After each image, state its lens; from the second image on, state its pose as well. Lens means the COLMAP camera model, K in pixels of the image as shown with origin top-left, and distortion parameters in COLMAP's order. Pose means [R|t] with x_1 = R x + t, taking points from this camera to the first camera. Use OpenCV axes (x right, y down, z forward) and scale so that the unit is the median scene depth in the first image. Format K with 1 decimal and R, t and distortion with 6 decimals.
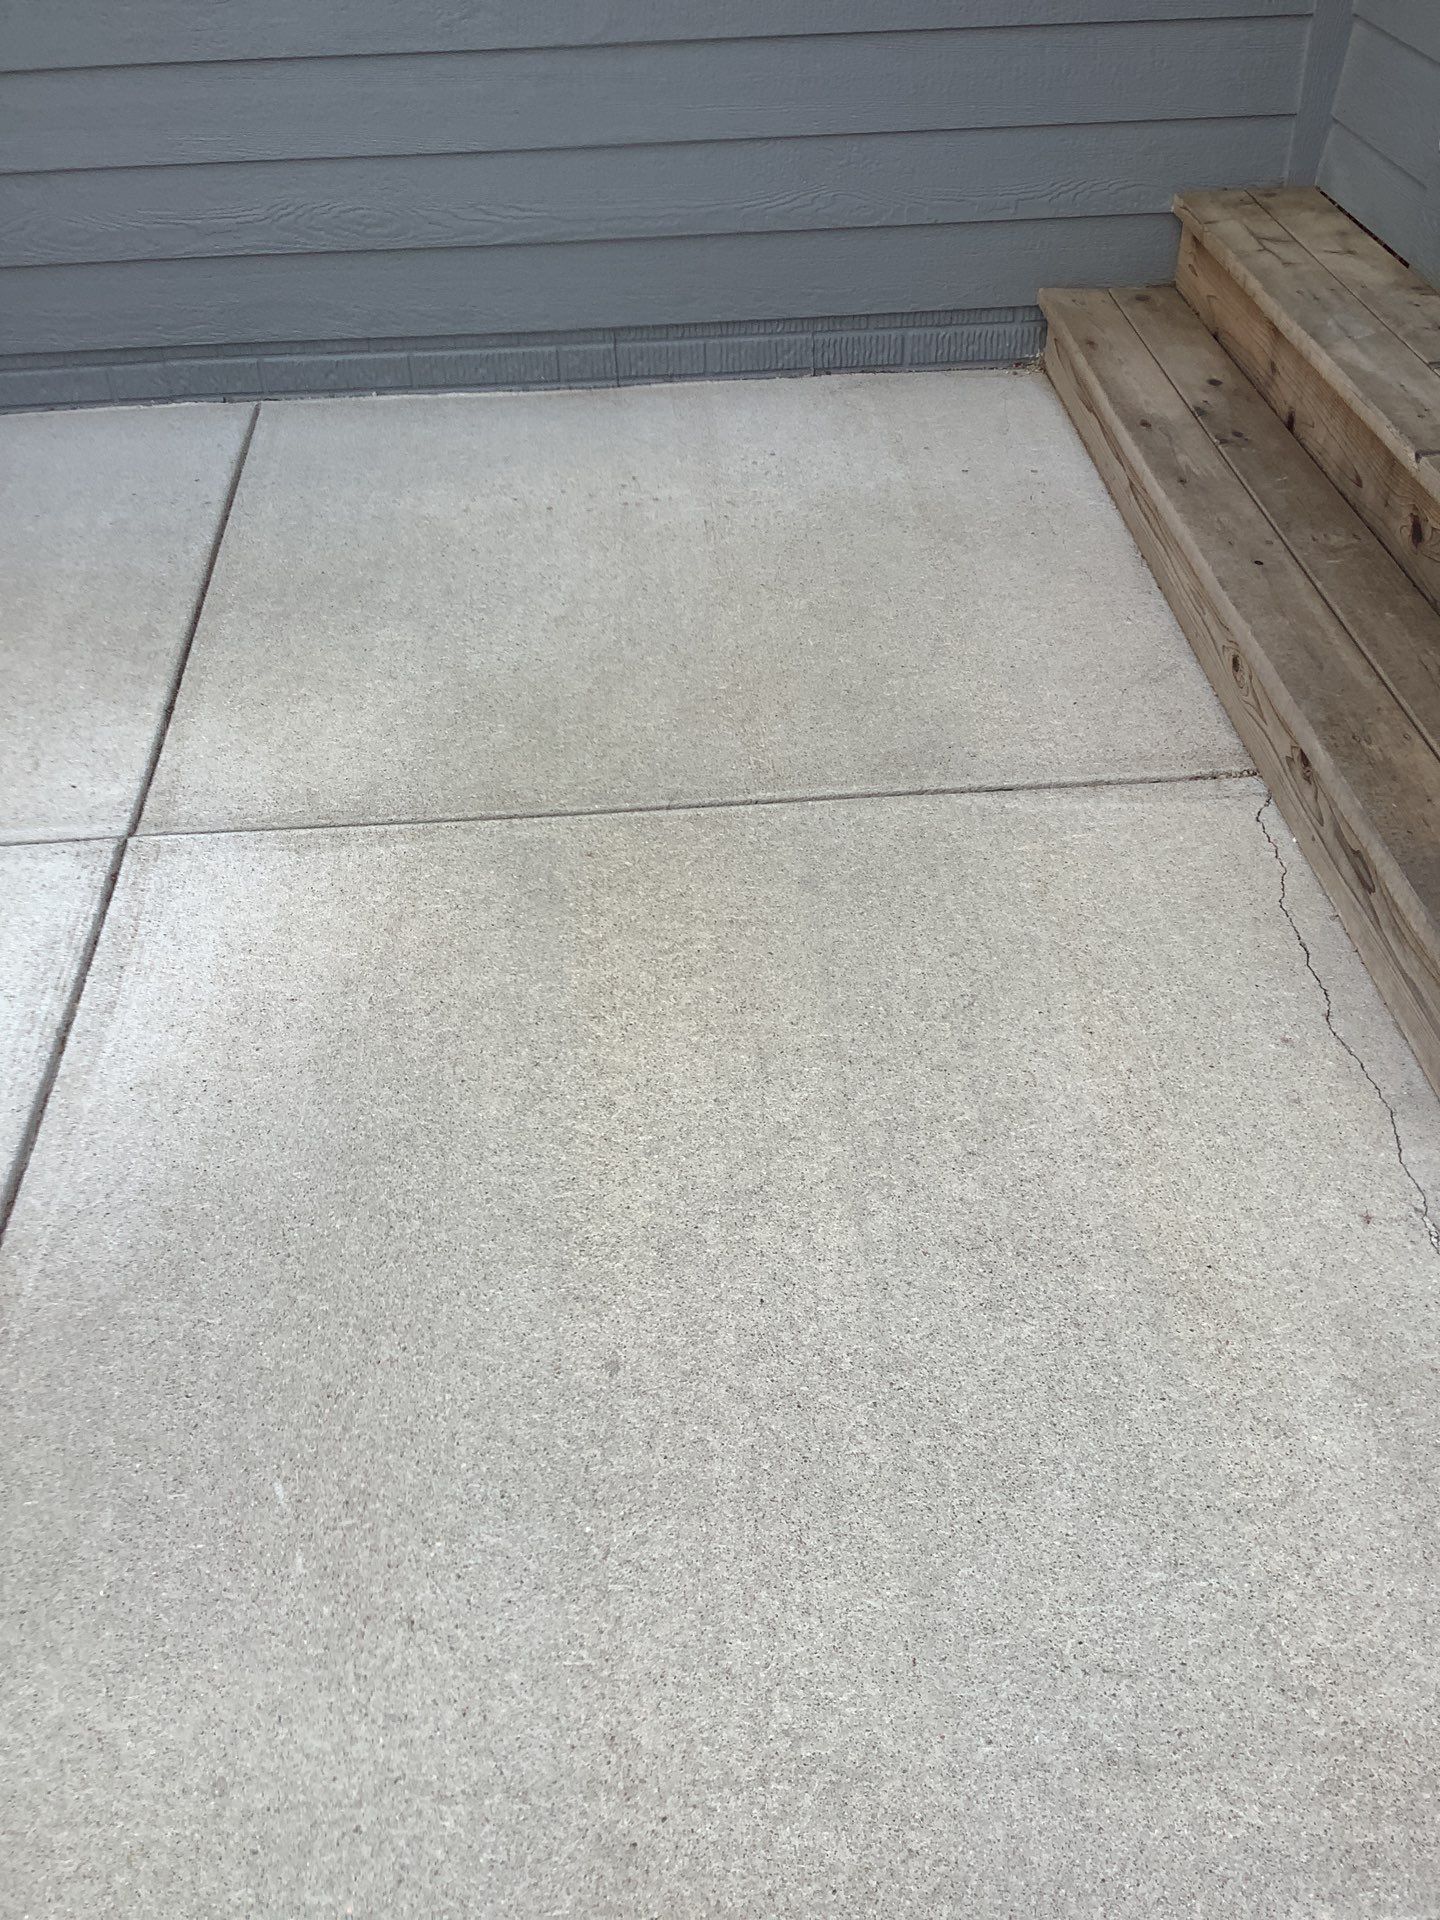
lens RADIAL K [[1694.0, 0, 705.0], [0, 1694.0, 967.9], [0, 0, 1]] dist [0.091556, -0.174387]
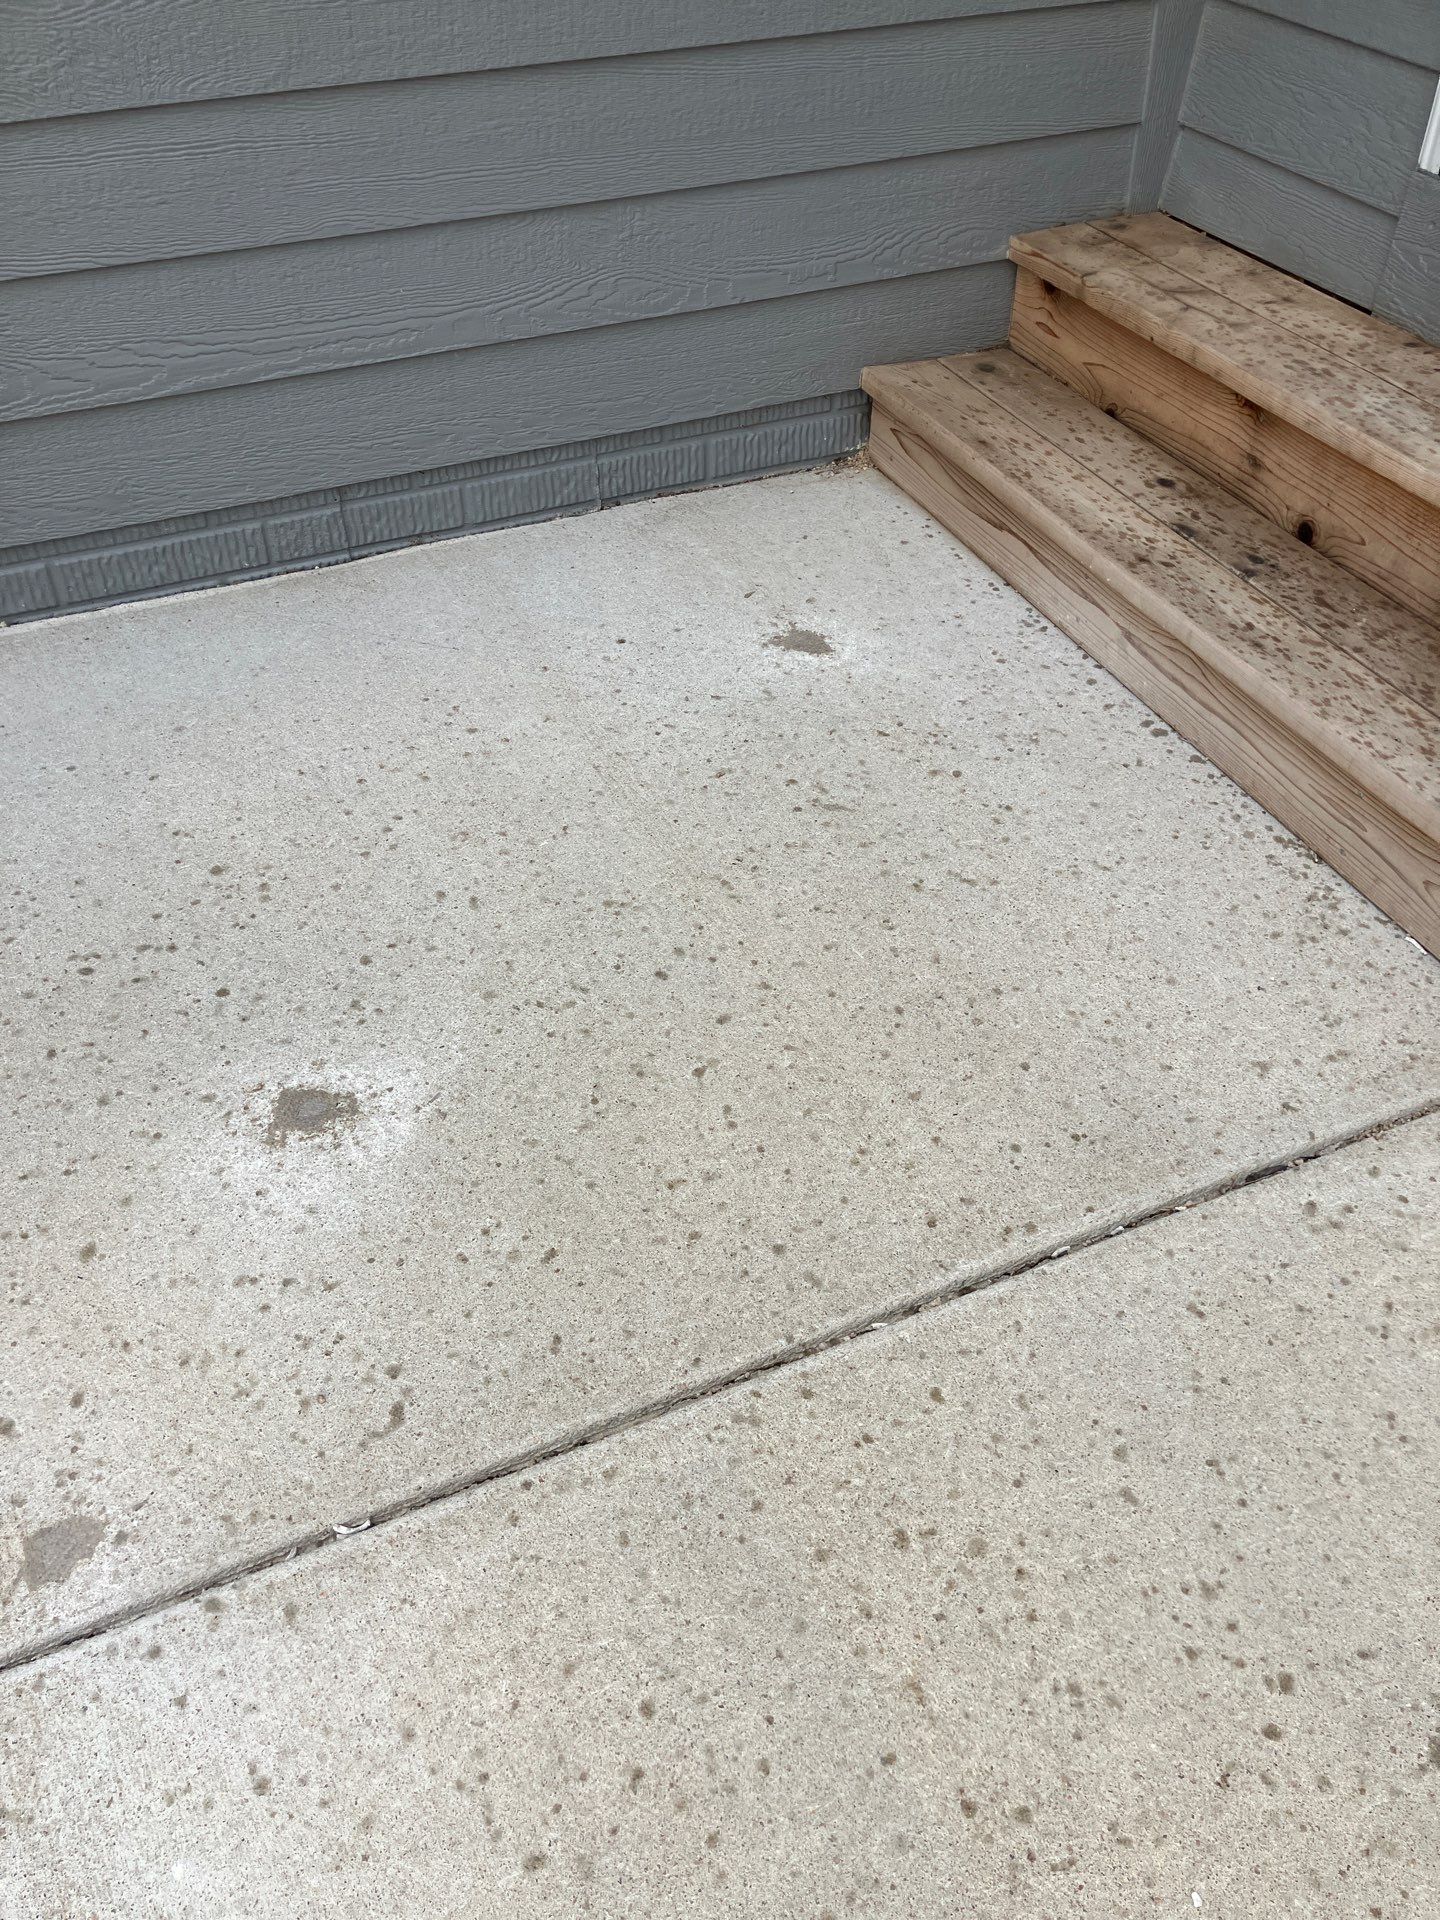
lens RADIAL K [[1550.4, 0, 720.0], [0, 1550.4, 960.0], [0, 0, 1]] dist [0.065940, -0.055289]
pose [[0.930071, -0.223448, 0.291613, -0.155278], [0.208205, 0.974581, 0.082722, -0.218985], [-0.302684, -0.016222, 0.952953, 0.345676]]
